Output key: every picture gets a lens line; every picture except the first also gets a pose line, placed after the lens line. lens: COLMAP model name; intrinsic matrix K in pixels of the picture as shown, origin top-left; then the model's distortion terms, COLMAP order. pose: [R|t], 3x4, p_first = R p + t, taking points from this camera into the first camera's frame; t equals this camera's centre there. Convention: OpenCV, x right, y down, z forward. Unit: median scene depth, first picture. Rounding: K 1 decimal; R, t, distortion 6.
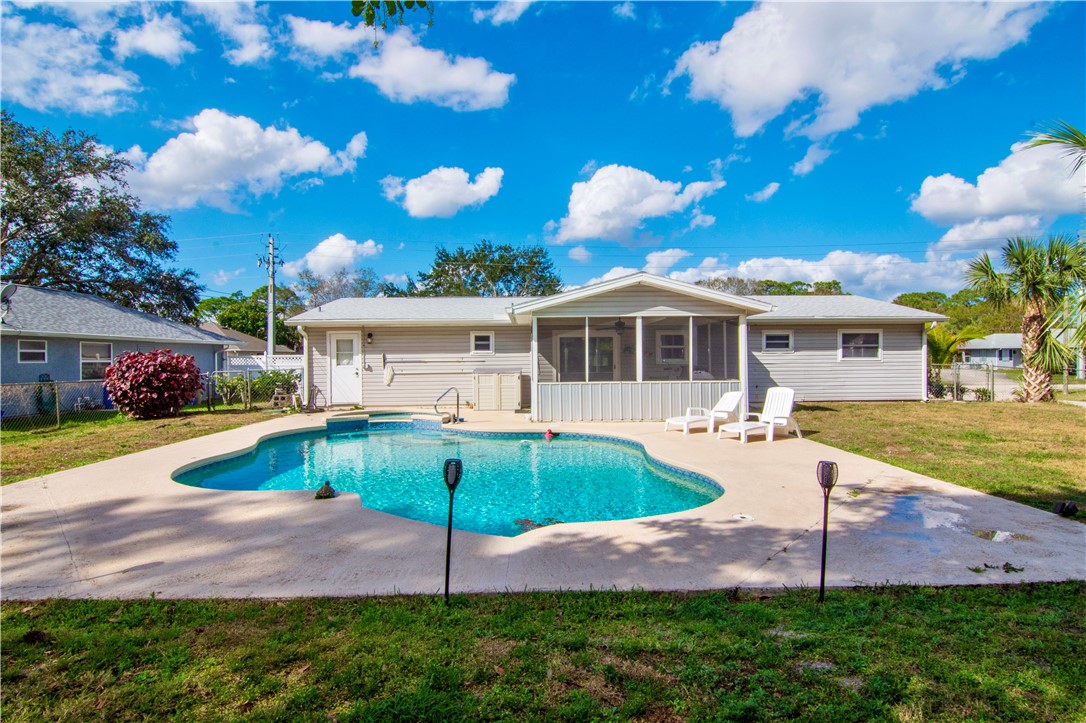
lens RADIAL K [[541.1, 0, 543.5], [0, 541.1, 361.1], [0, 0, 1]] dist [-0.003533, -0.011767]
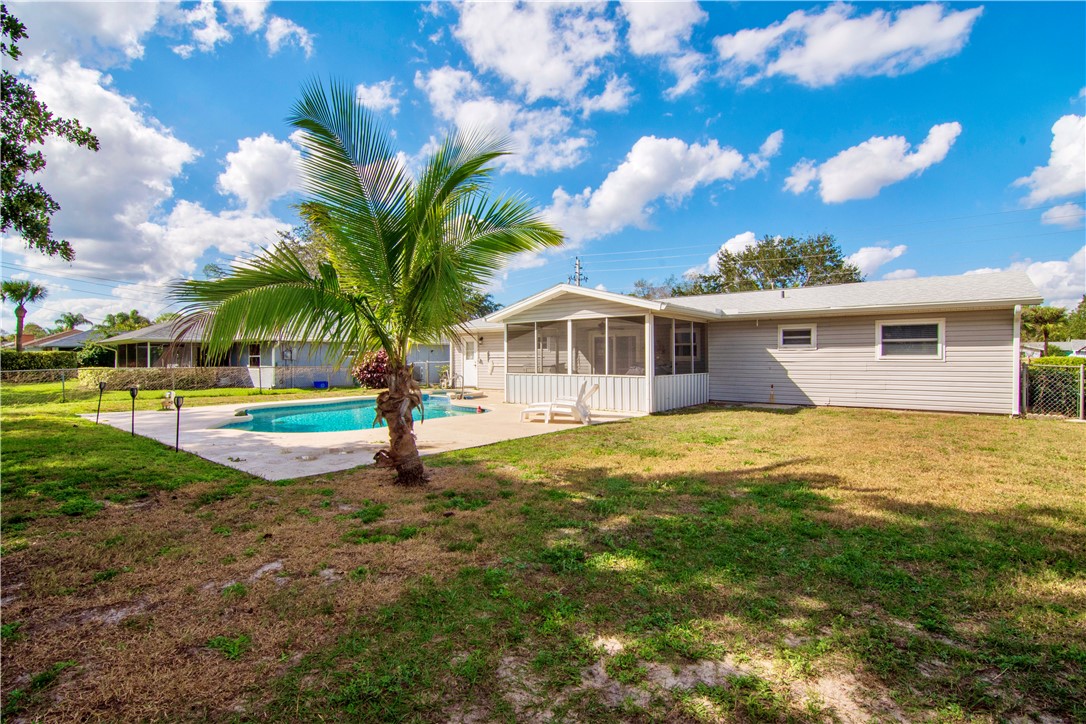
lens RADIAL K [[525.0, 0, 543.8], [0, 525.0, 360.6], [0, 0, 1]] dist [-0.003573, -0.011771]
pose [[0.759858, 0.009487, -0.650020, 0.693320], [-0.008157, 0.999954, 0.005060, 0.001675], [0.650038, 0.001458, 0.759900, 0.065956]]
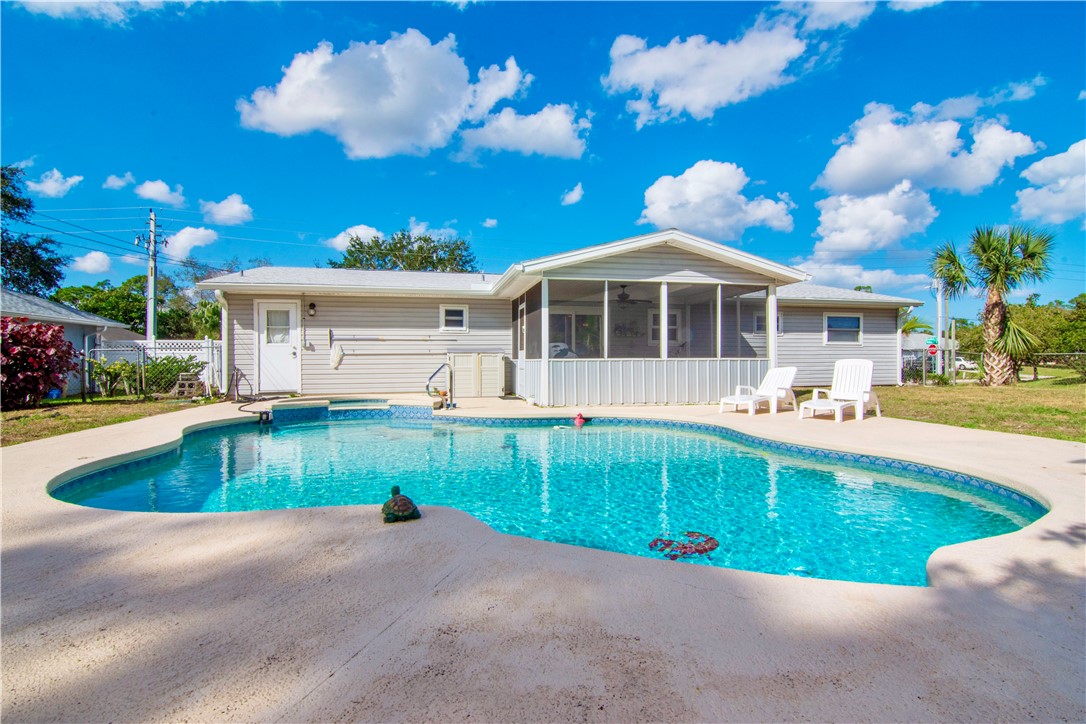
lens RADIAL K [[525.0, 0, 543.8], [0, 525.0, 360.6], [0, 0, 1]] dist [-0.003573, -0.011771]
pose [[0.981847, 0.005163, 0.189605, -0.131202], [-0.003883, 0.999967, -0.007126, 0.037590], [-0.189635, 0.006260, 0.981835, 0.172519]]
